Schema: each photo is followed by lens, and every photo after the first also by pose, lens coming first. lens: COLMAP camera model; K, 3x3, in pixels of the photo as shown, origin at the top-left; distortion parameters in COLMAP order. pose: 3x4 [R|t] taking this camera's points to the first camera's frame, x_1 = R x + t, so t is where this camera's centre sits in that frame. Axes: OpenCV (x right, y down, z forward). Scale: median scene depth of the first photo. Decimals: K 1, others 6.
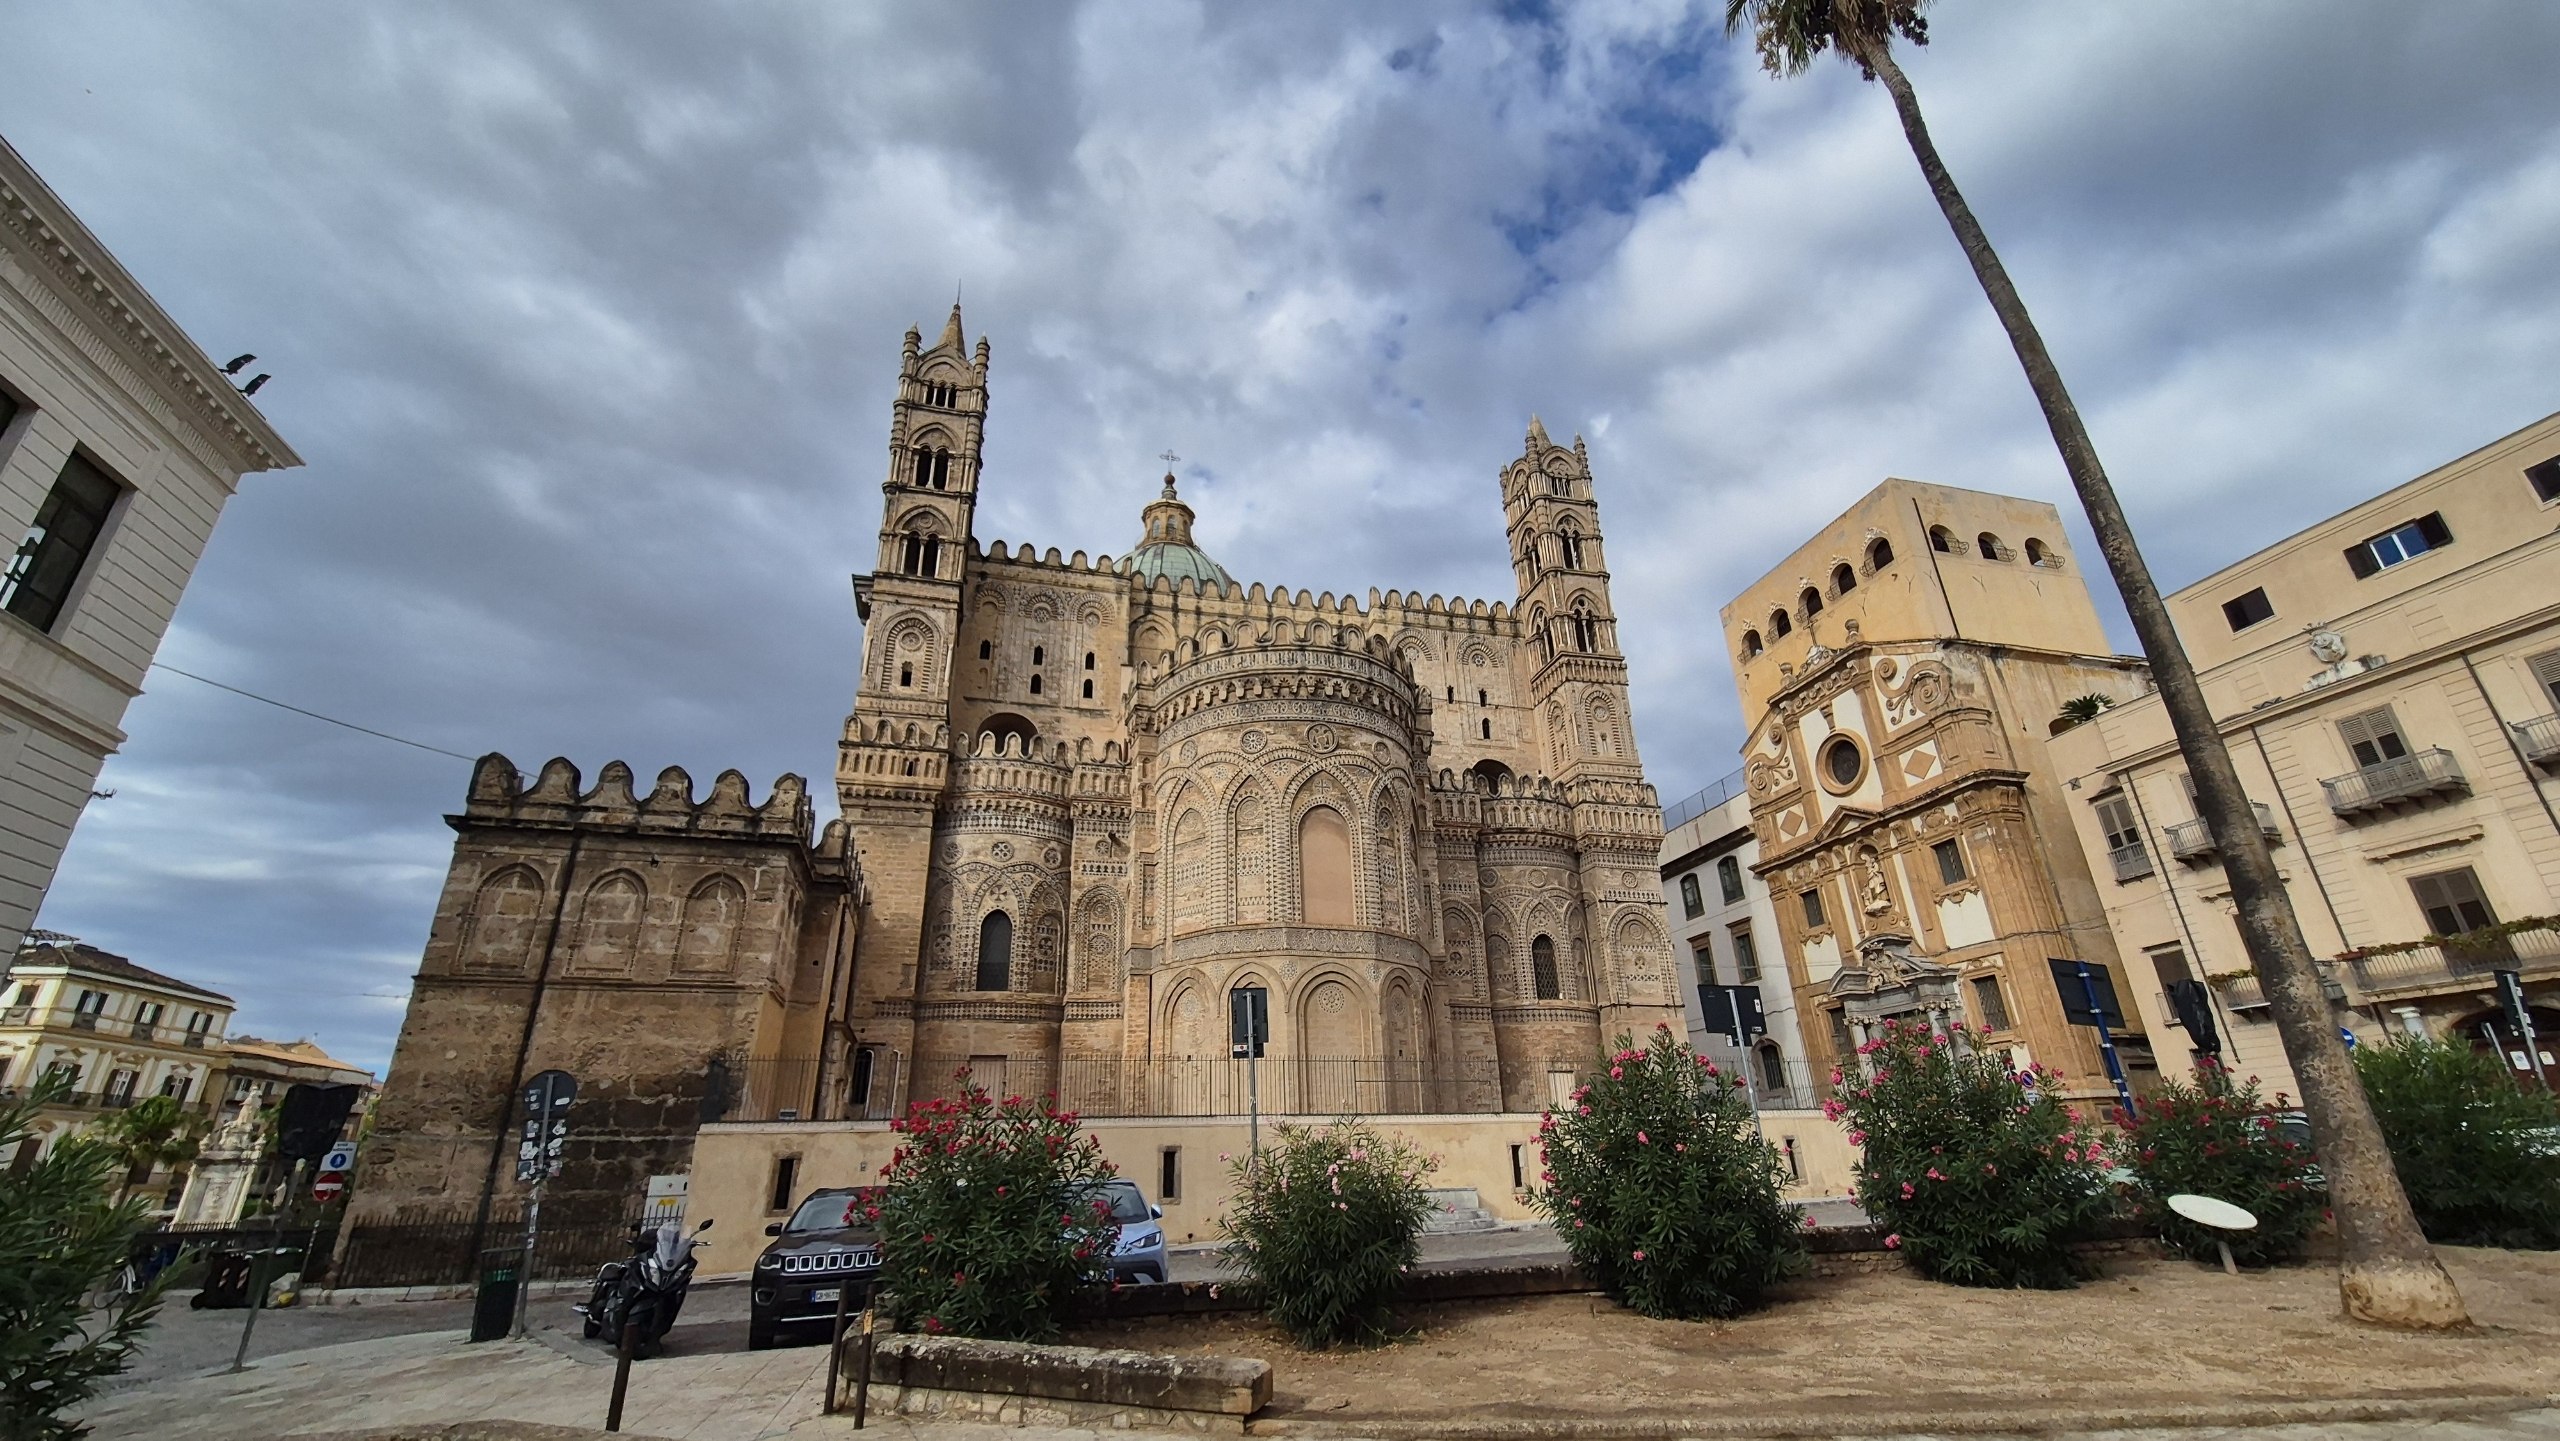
lens RADIAL K [[1032.5, 0, 1276.6], [0, 1032.5, 734.3], [0, 0, 1]] dist [-0.000310, 0.000037]
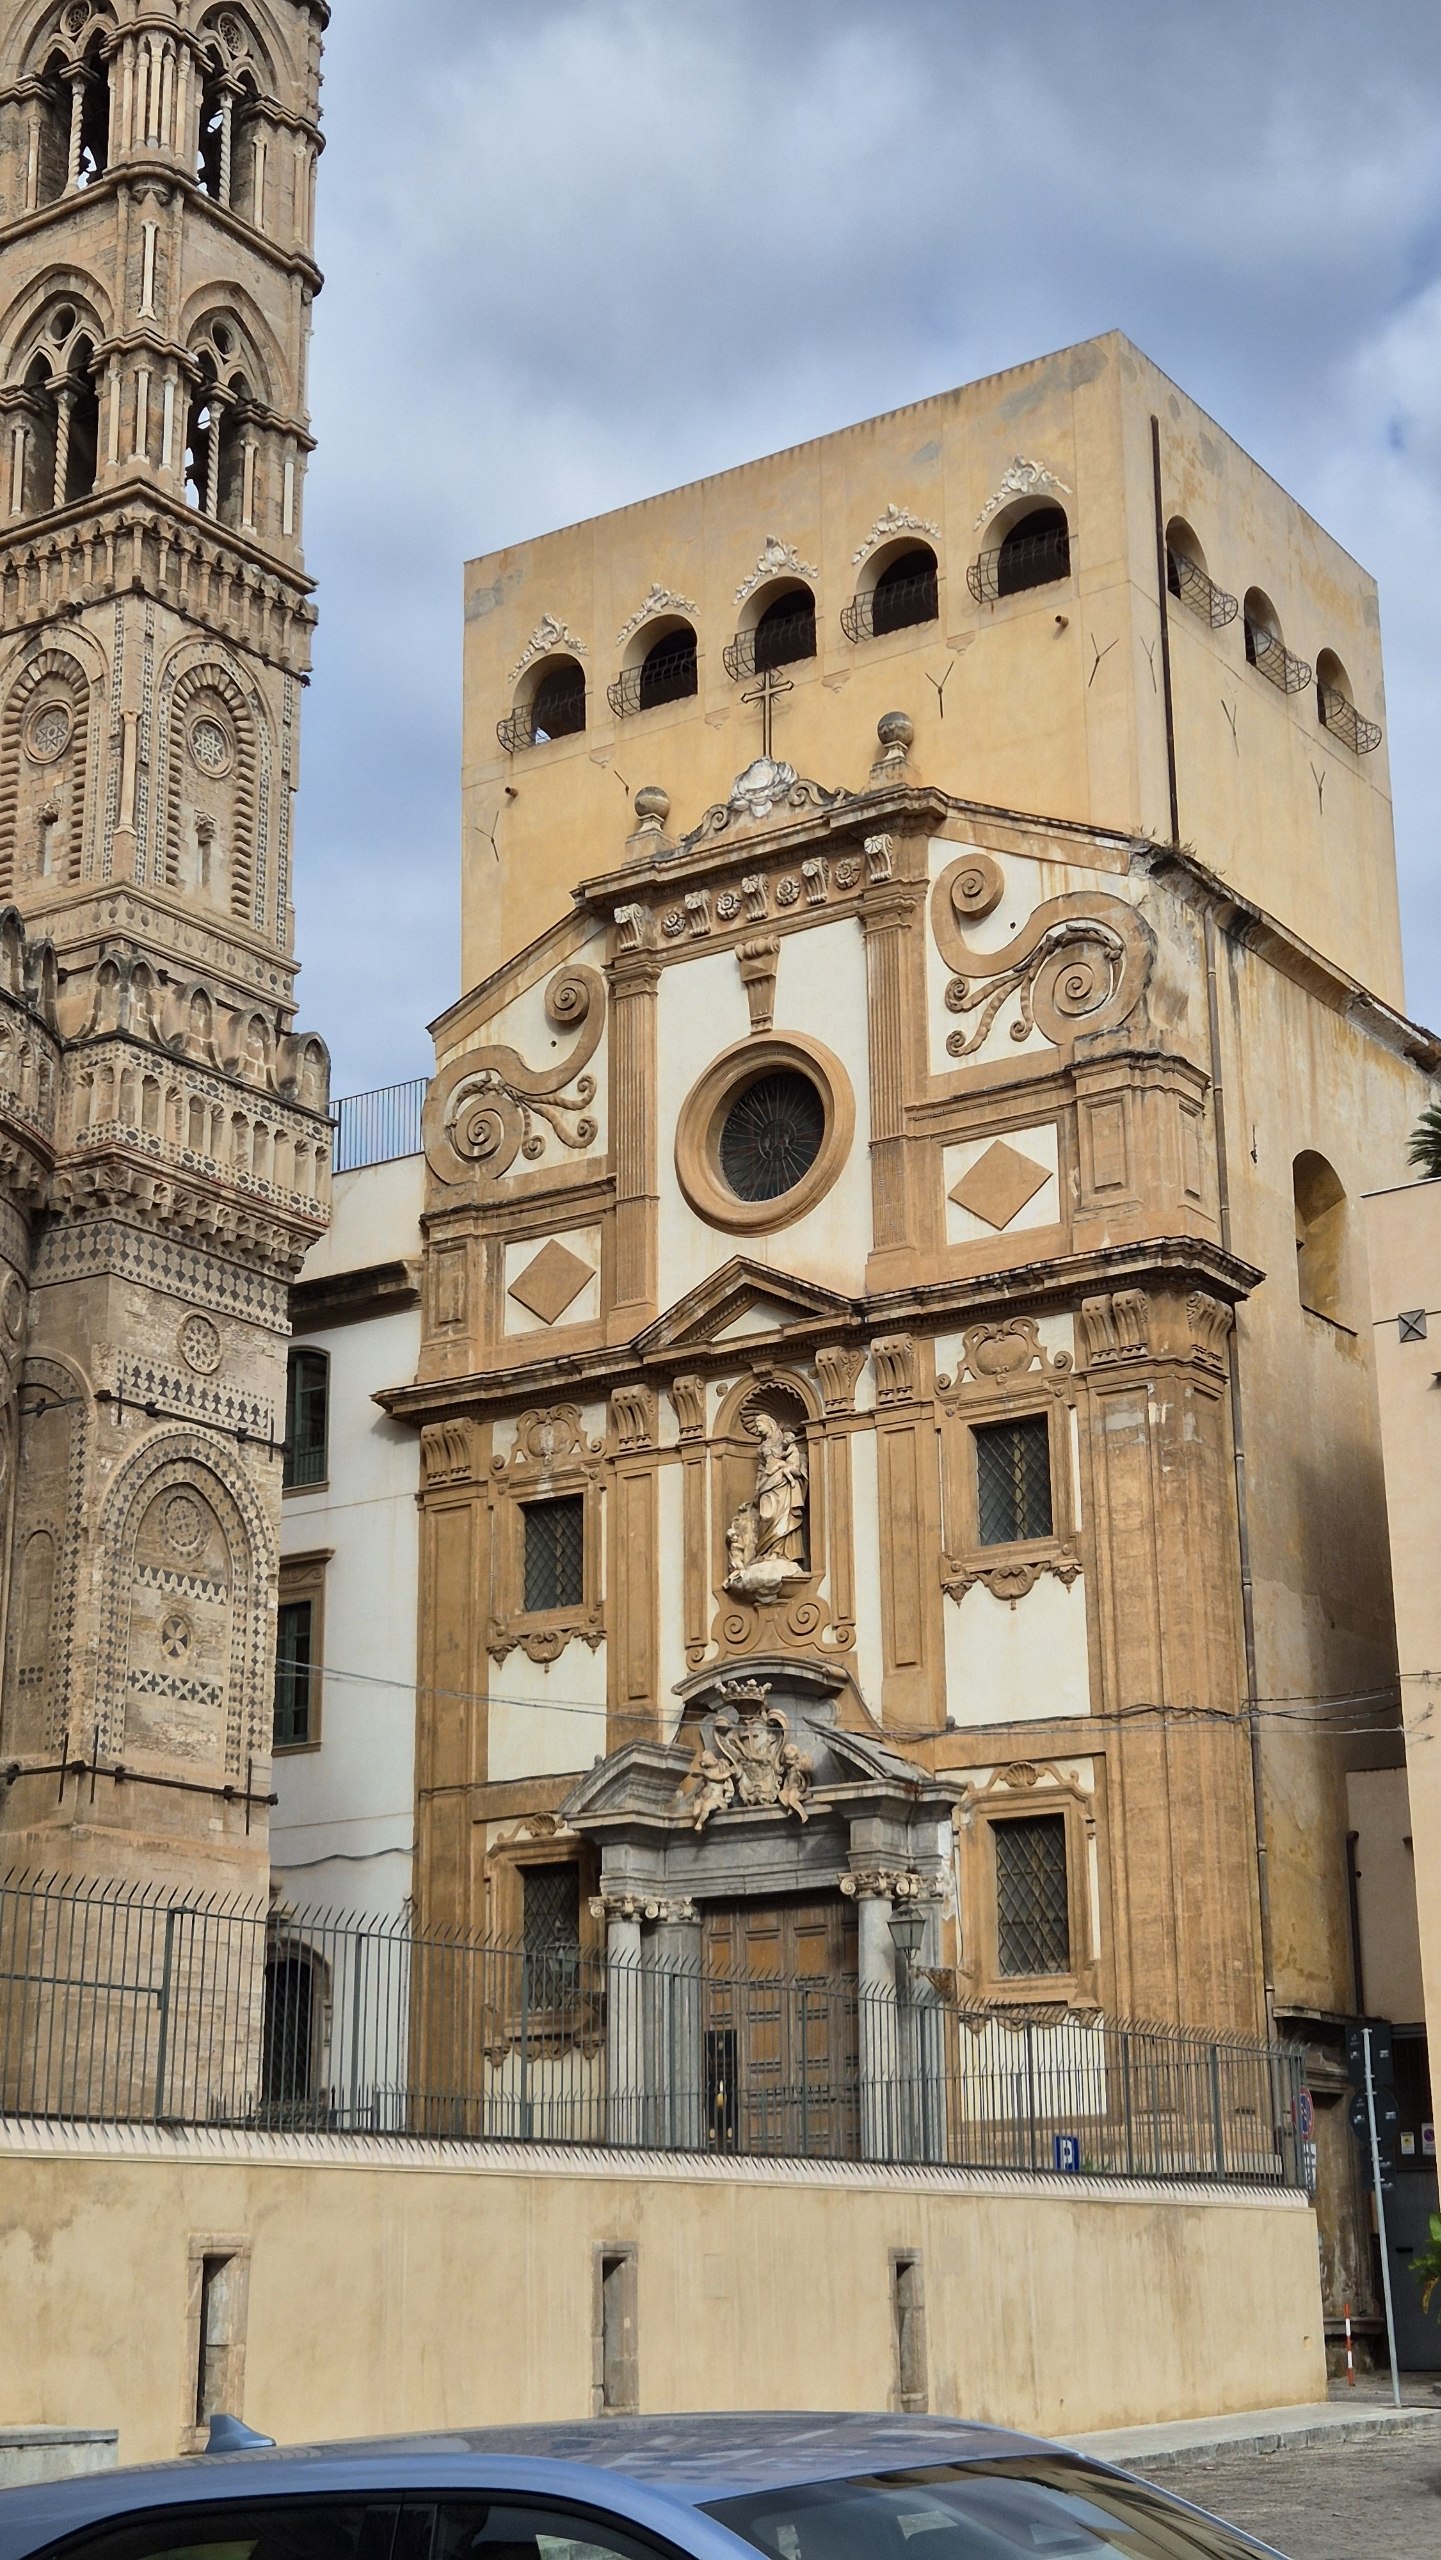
lens RADIAL K [[3383.9, 0, 719.2], [0, 3383.9, 1265.1], [0, 0, 1]] dist [0.103913, 0.000000]
pose [[0.748798, 0.212588, 0.627781, -0.124673], [-0.270783, 0.962636, -0.003000, 0.077915], [-0.604962, -0.167746, 0.778385, 0.185261]]
